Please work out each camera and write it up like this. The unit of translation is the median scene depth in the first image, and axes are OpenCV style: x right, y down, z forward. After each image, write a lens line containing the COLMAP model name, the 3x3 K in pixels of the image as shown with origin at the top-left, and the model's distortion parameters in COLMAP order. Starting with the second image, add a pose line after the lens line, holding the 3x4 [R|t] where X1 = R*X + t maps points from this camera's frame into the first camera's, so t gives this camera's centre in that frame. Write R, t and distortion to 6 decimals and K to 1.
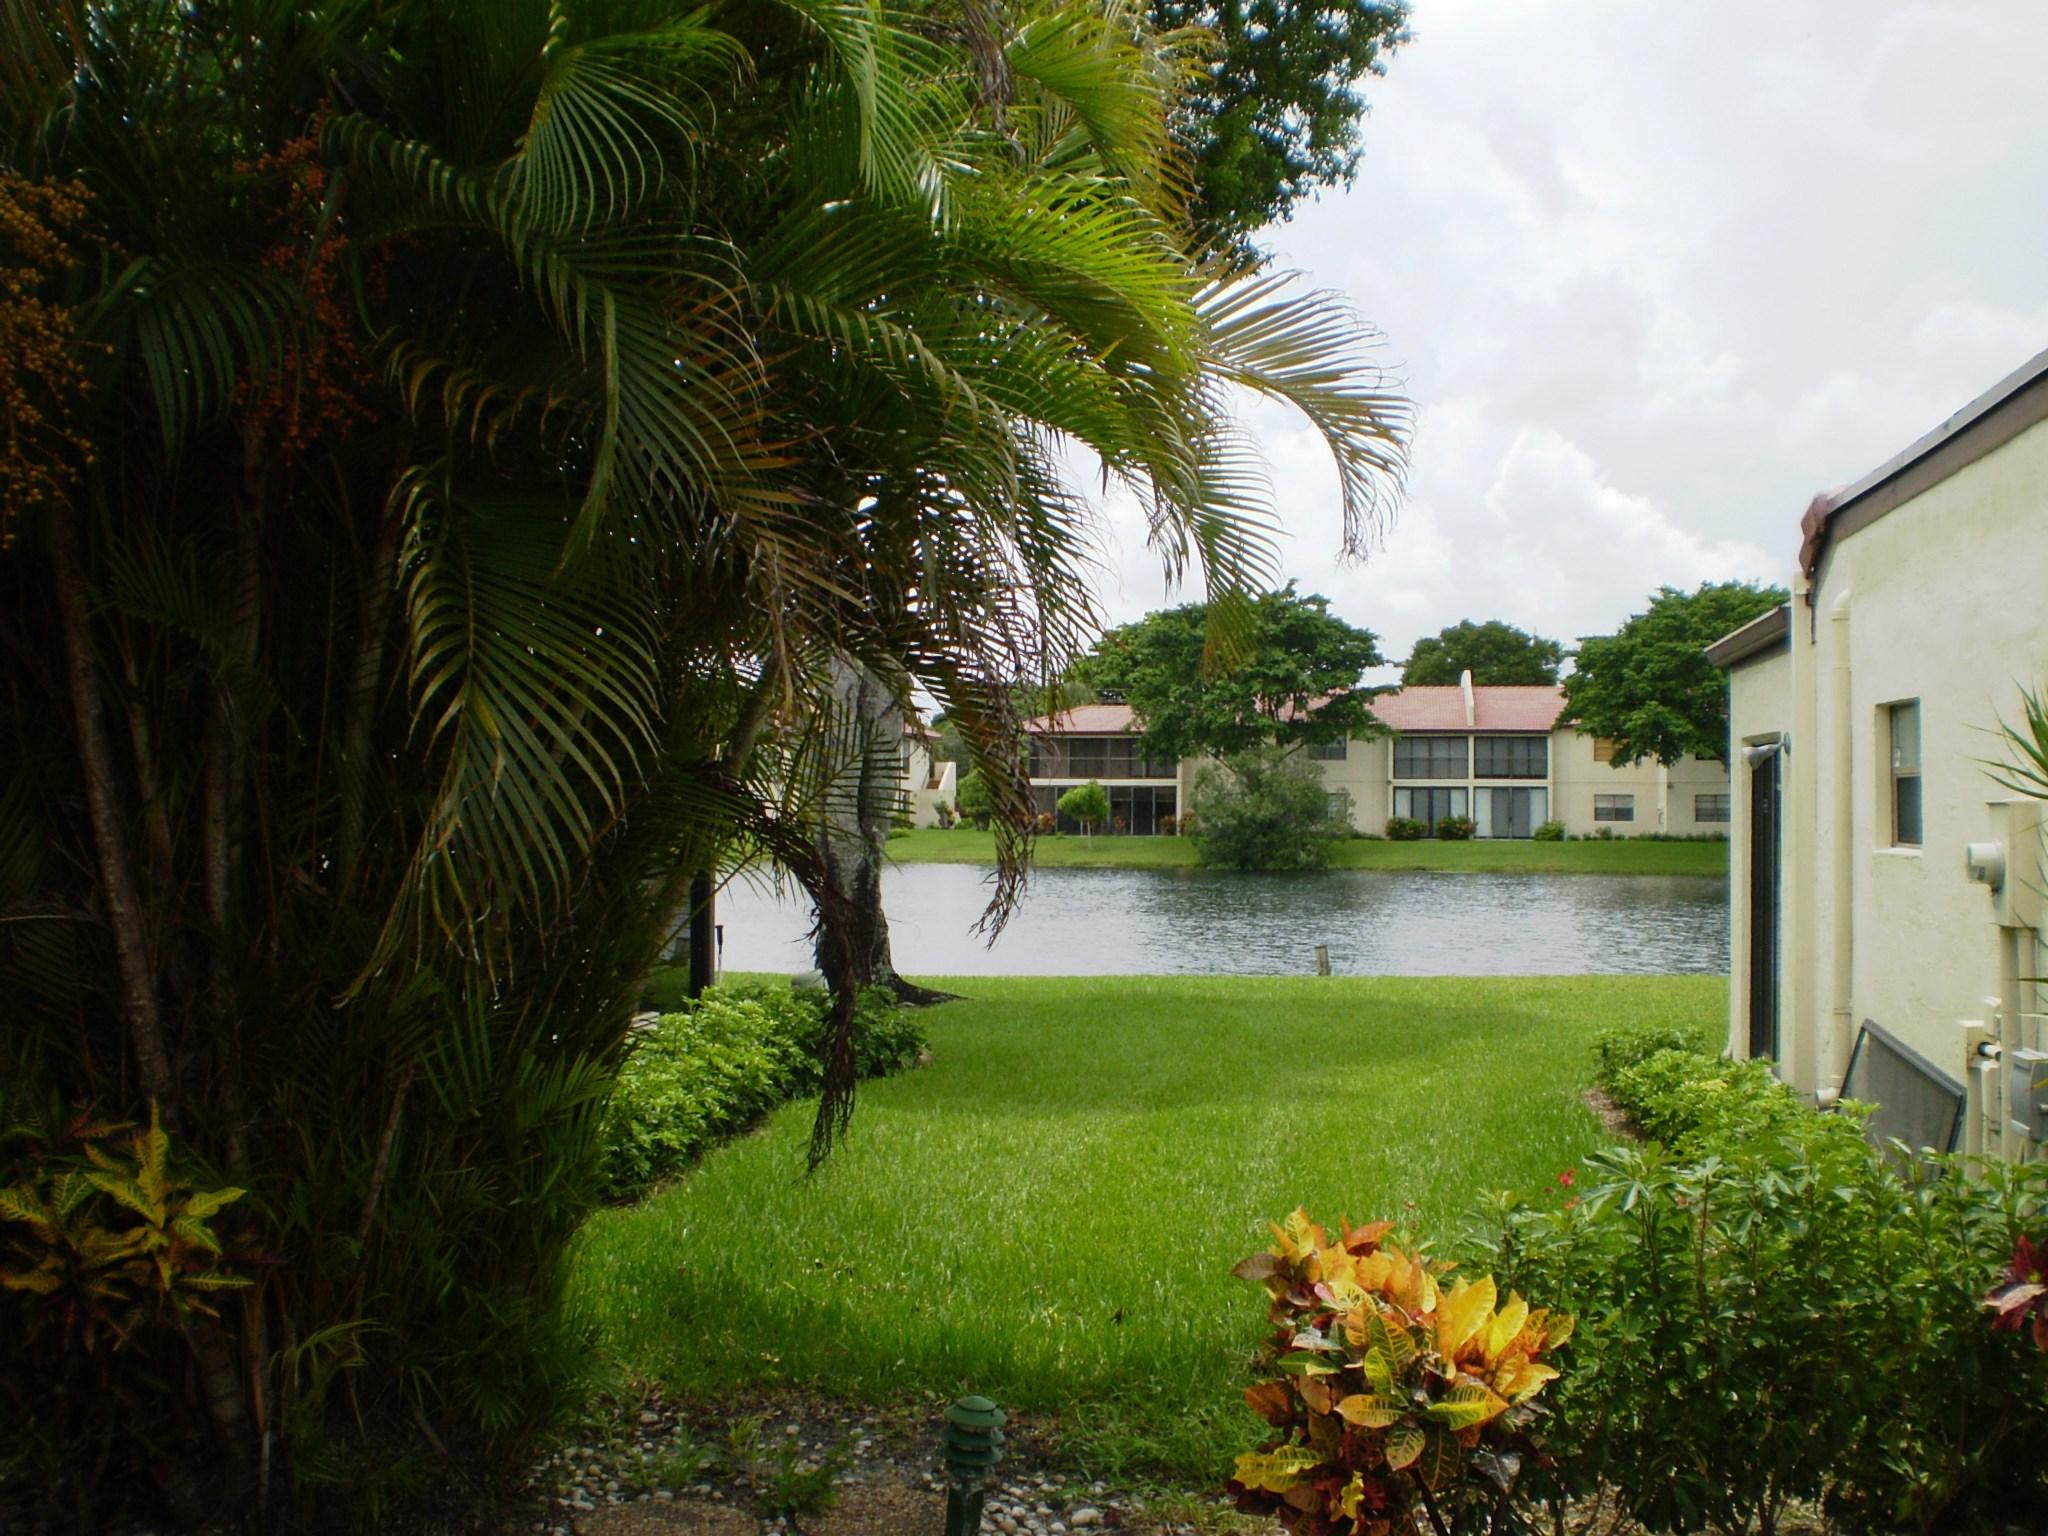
lens RADIAL K [[2534.1, 0, 1022.5], [0, 2534.1, 766.5], [0, 0, 1]] dist [-0.088388, 0.000000]
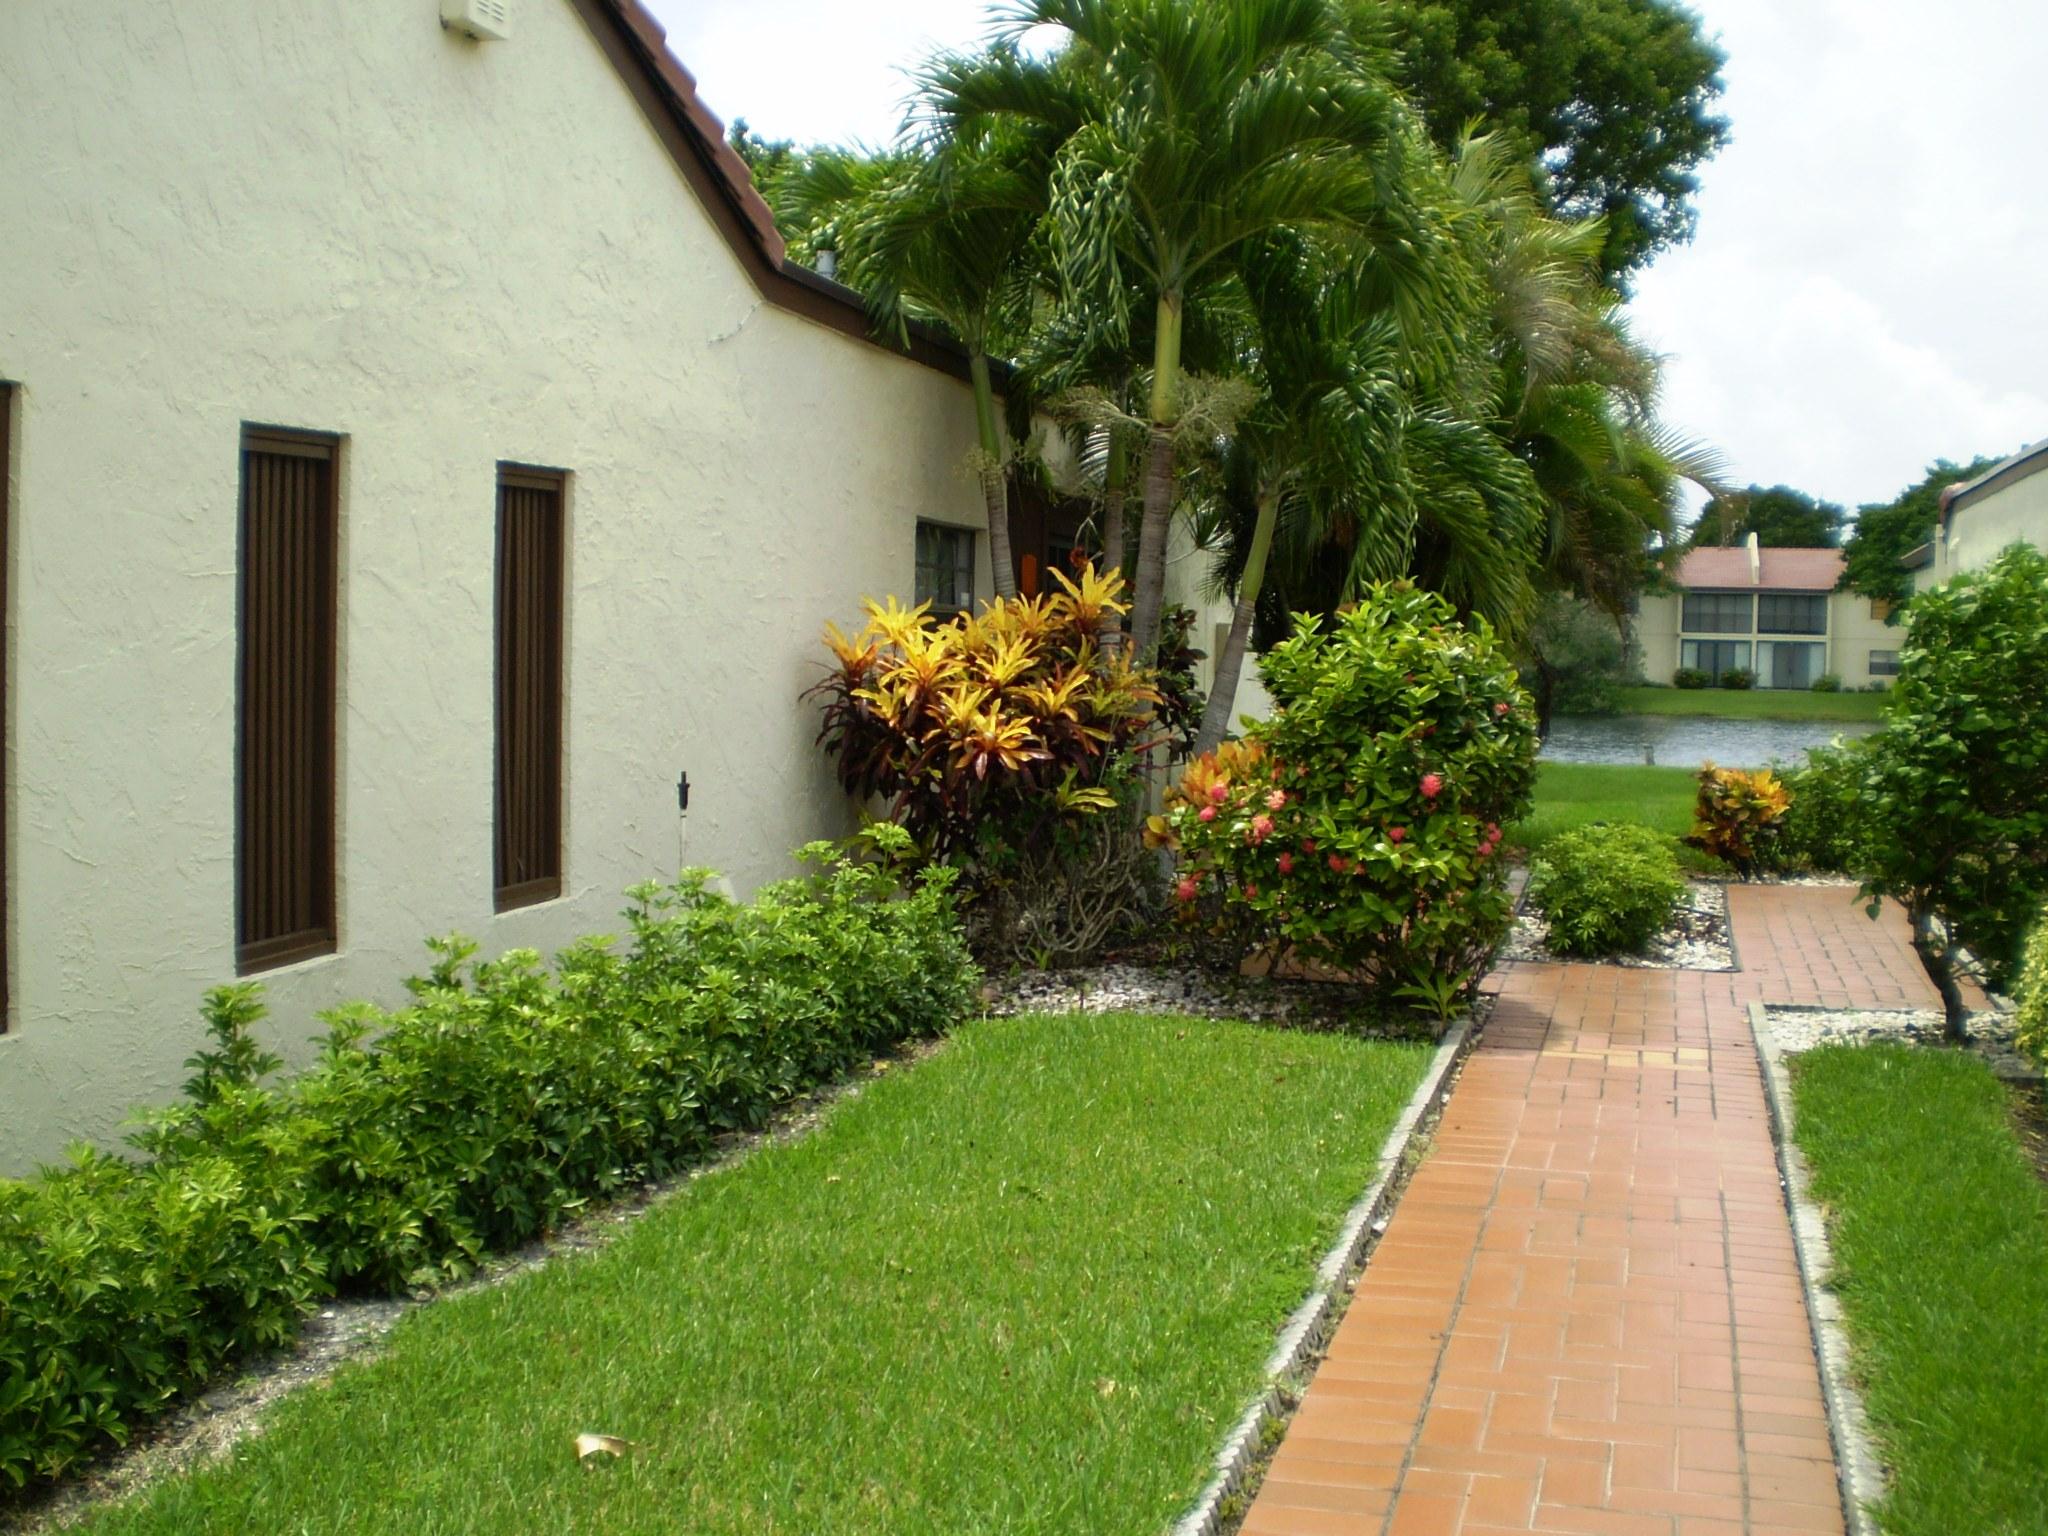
lens RADIAL K [[2534.1, 0, 1025.7], [0, 2534.1, 771.5], [0, 0, 1]] dist [-0.088388, 0.000000]
pose [[0.994326, 0.021573, -0.104166, -0.020527], [-0.015083, 0.997919, 0.062689, 0.000936], [0.105302, -0.060762, 0.992582, -0.112342]]
